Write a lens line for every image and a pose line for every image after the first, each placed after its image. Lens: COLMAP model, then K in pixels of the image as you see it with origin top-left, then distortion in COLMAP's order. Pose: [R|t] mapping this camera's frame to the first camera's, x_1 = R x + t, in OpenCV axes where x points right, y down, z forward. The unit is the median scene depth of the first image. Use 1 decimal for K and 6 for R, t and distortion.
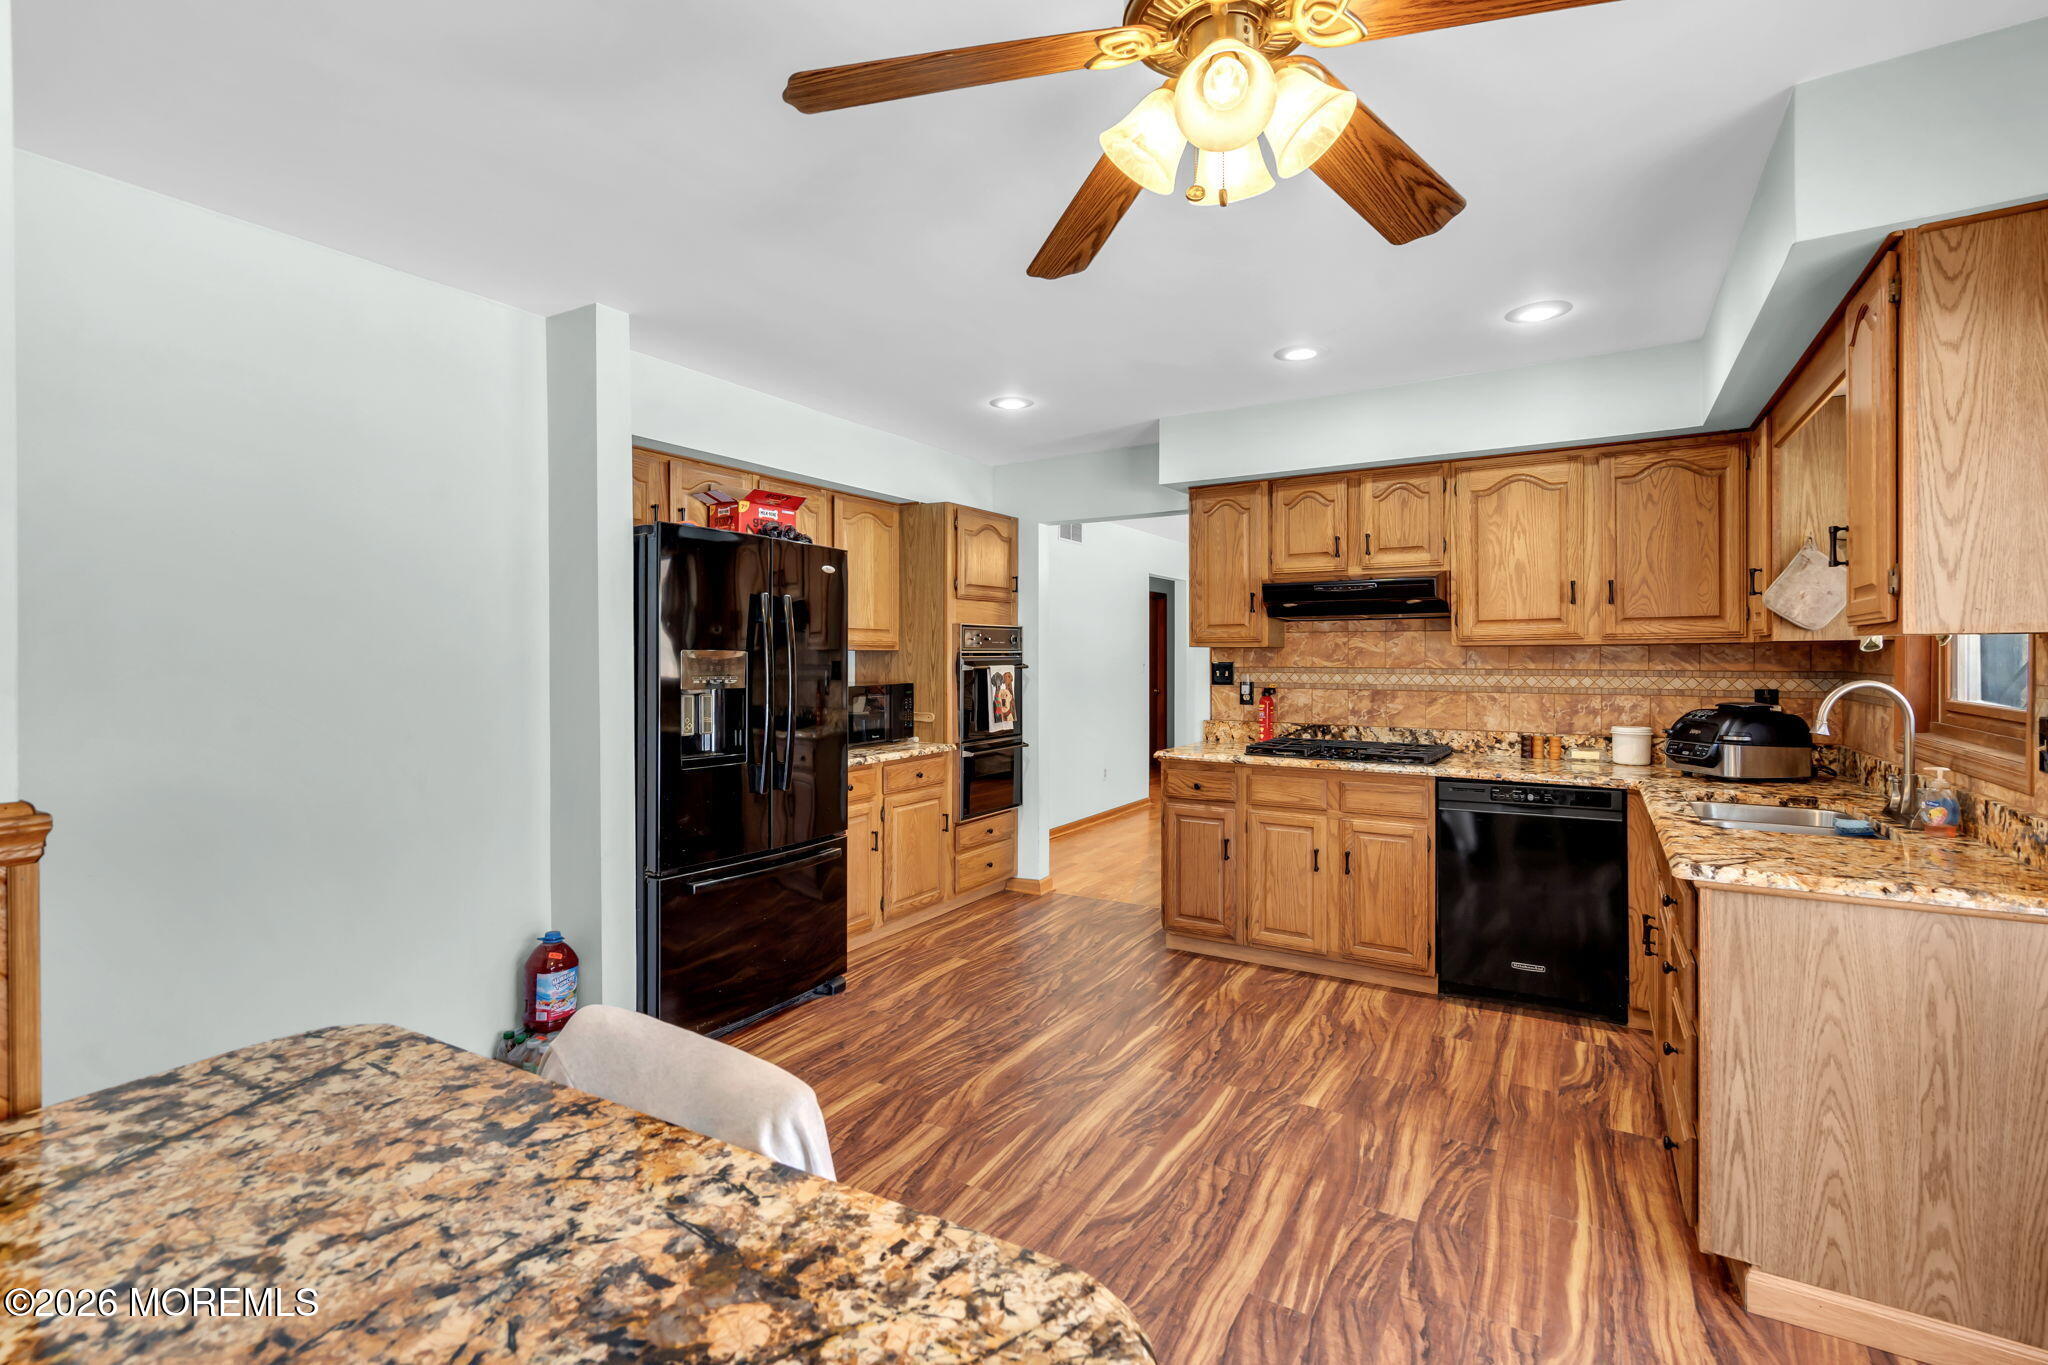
lens RADIAL K [[944.2, 0, 1023.4], [0, 944.2, 671.0], [0, 0, 1]] dist [0.000409, 0.000757]
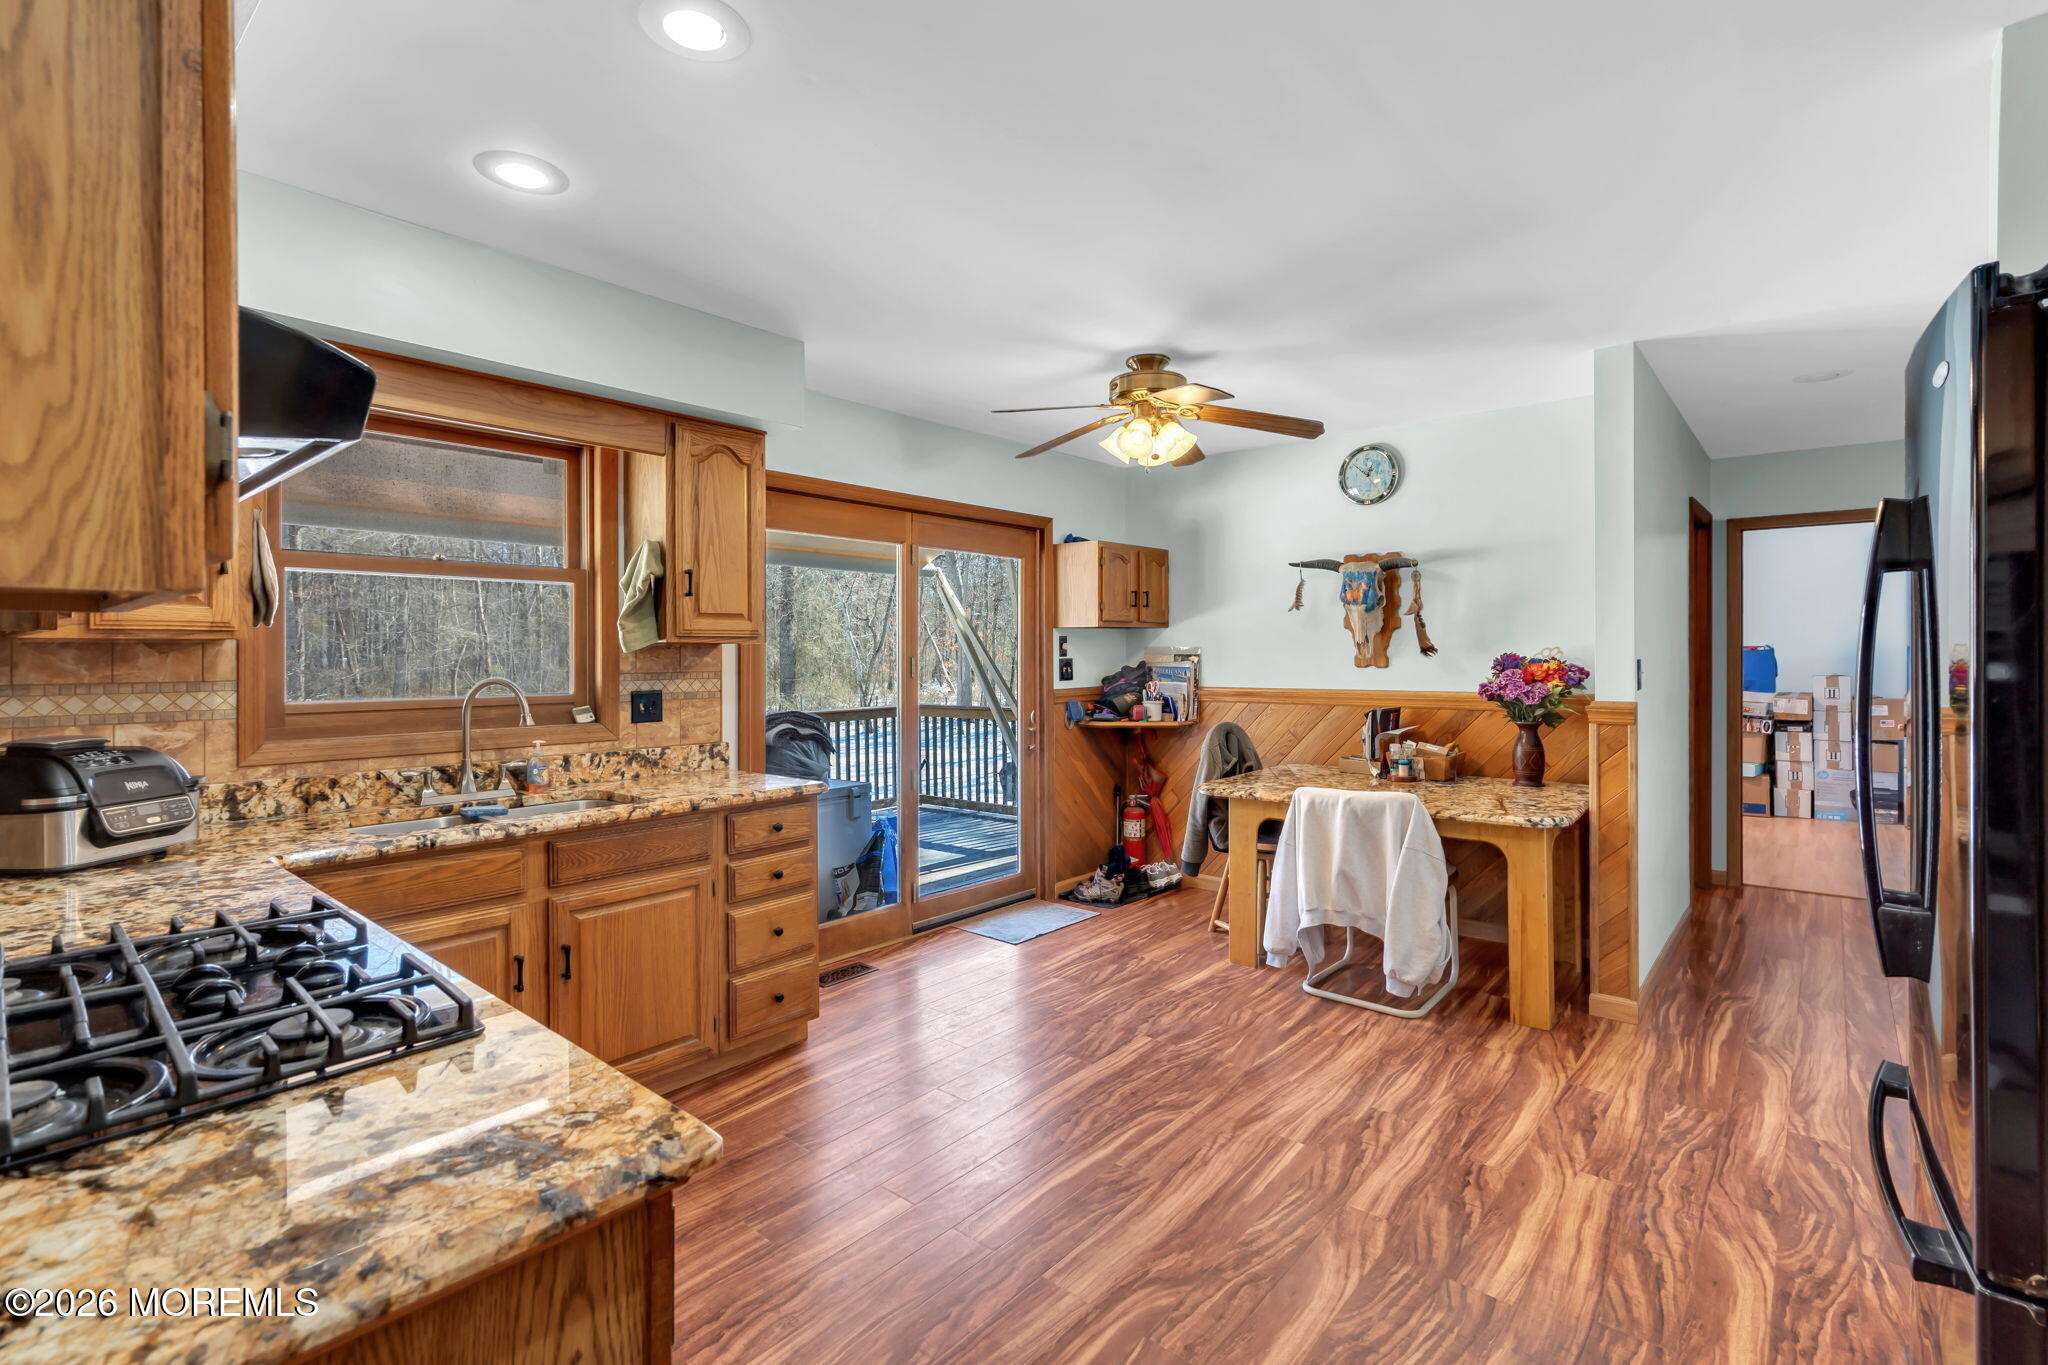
lens RADIAL K [[944.2, 0, 1020.5], [0, 944.2, 662.7], [0, 0, 1]] dist [0.000409, 0.000757]
pose [[-0.985744, 0.009646, 0.167977, 0.069473], [0.011973, 0.999846, 0.012848, -0.021986], [-0.167827, 0.014676, -0.985707, 2.029928]]
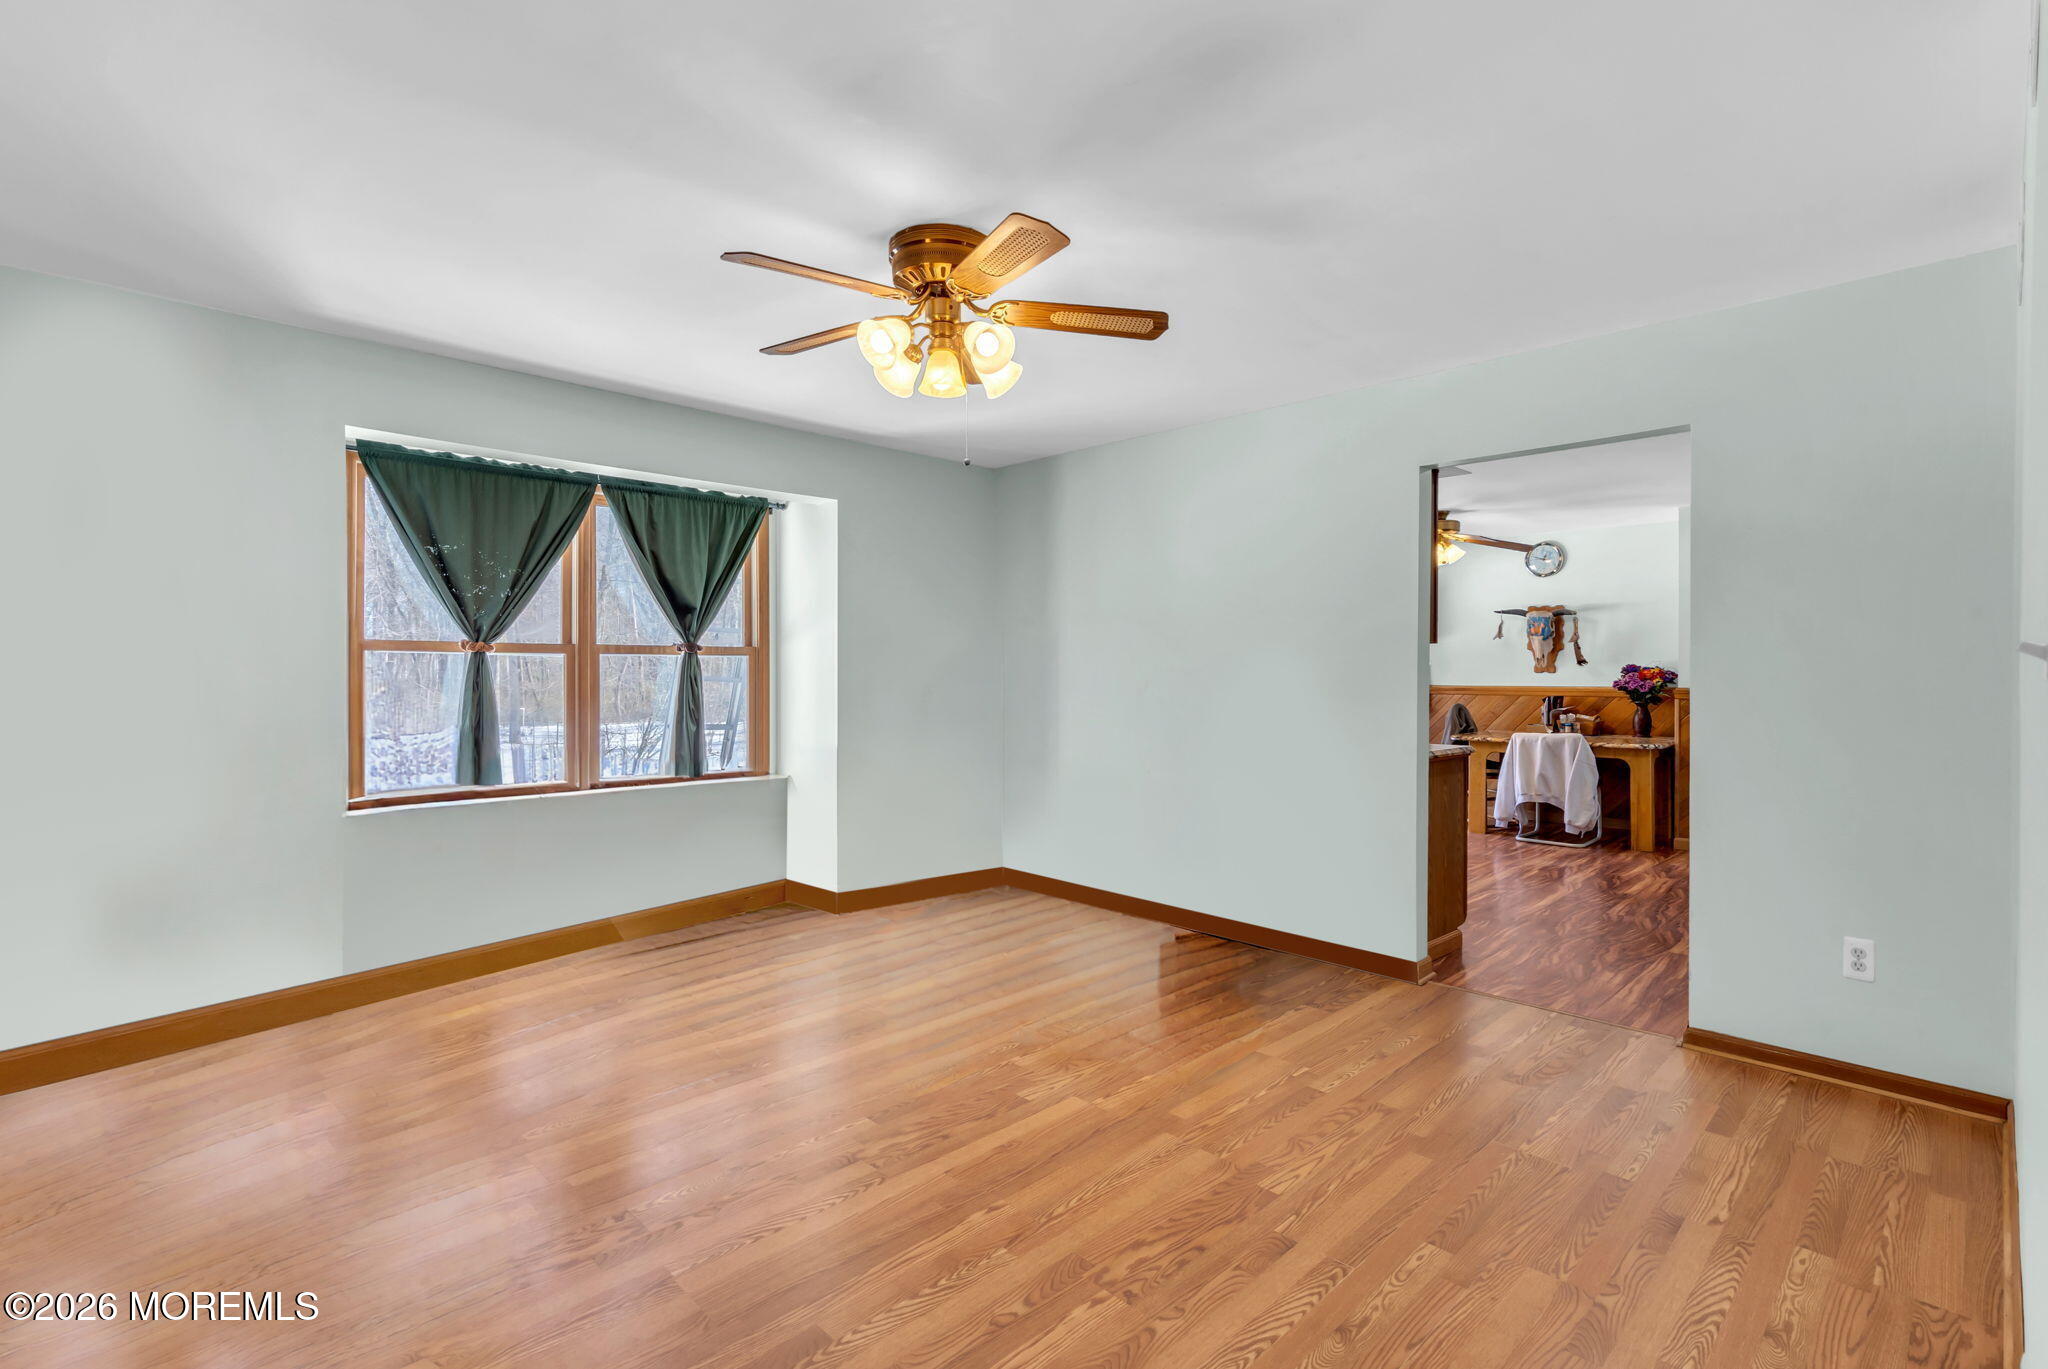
lens RADIAL K [[944.2, 0, 1017.8], [0, 944.2, 679.8], [0, 0, 1]] dist [0.000409, 0.000757]
pose [[-0.966135, 0.001400, 0.258032, 0.448794], [0.005222, 0.999887, 0.014125, -0.013646], [-0.257983, 0.014994, -0.966033, 3.168144]]
